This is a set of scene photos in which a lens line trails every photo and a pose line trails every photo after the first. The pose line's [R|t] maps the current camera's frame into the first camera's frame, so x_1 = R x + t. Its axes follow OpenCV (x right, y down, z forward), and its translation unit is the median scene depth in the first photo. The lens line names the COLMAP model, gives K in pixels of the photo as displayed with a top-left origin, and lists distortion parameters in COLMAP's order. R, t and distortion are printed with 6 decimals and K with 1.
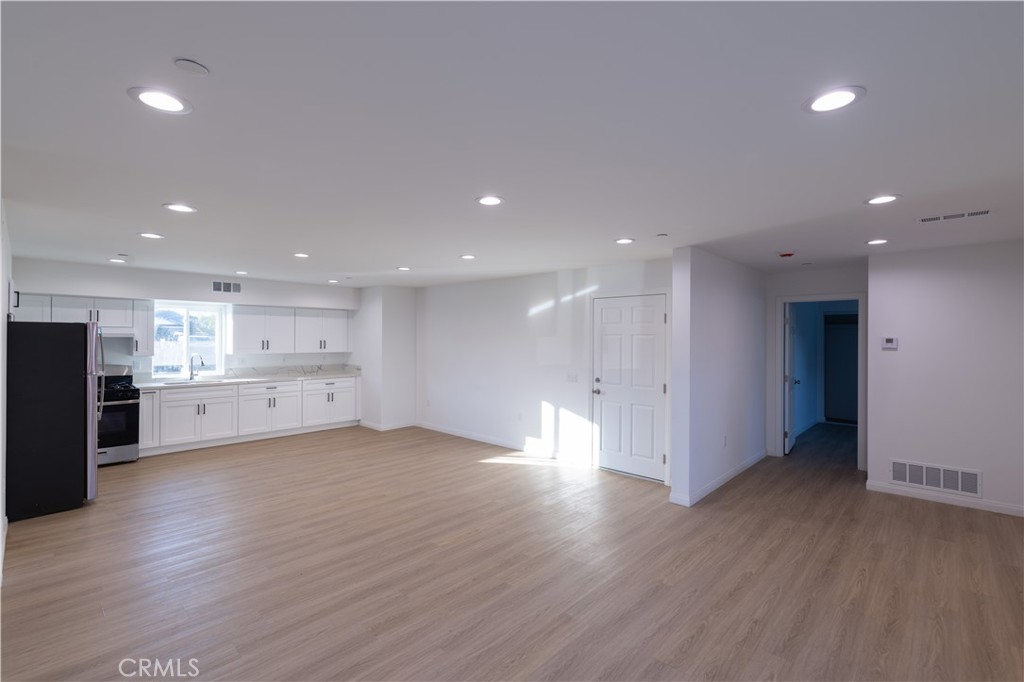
lens RADIAL K [[458.8, 0, 514.0], [0, 458.8, 338.1], [0, 0, 1]] dist [-0.002286, 0.000800]
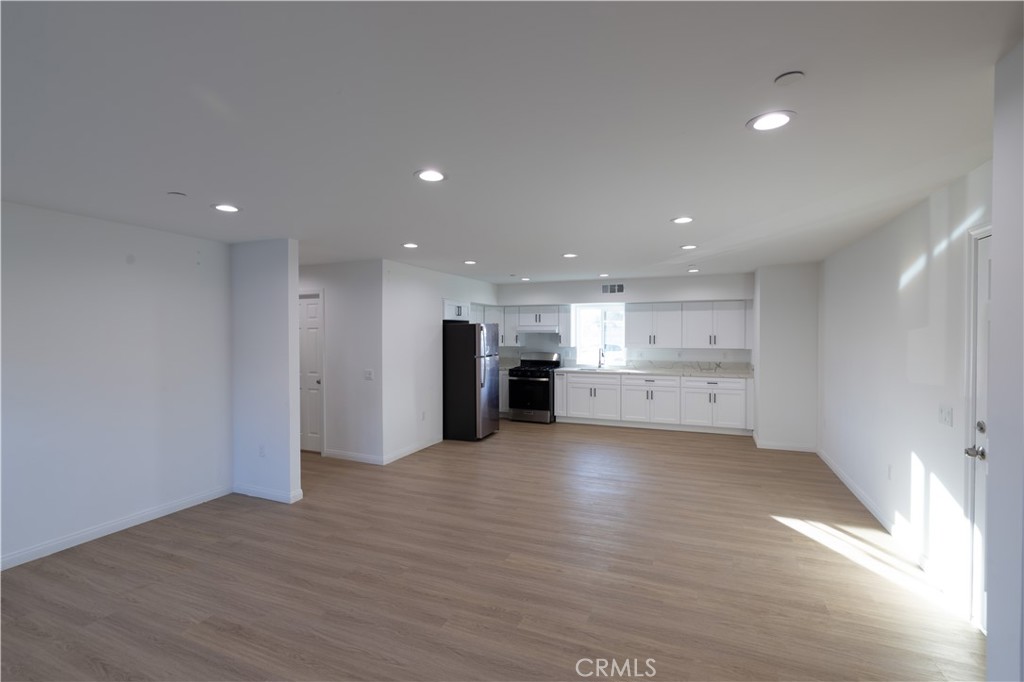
lens RADIAL K [[458.8, 0, 513.5], [0, 458.8, 343.4], [0, 0, 1]] dist [-0.002286, 0.000800]
pose [[0.349502, 0.016541, -0.936790, 0.359193], [0.004190, 0.999807, 0.019217, 0.002122], [0.936926, -0.010641, 0.349365, 0.364782]]
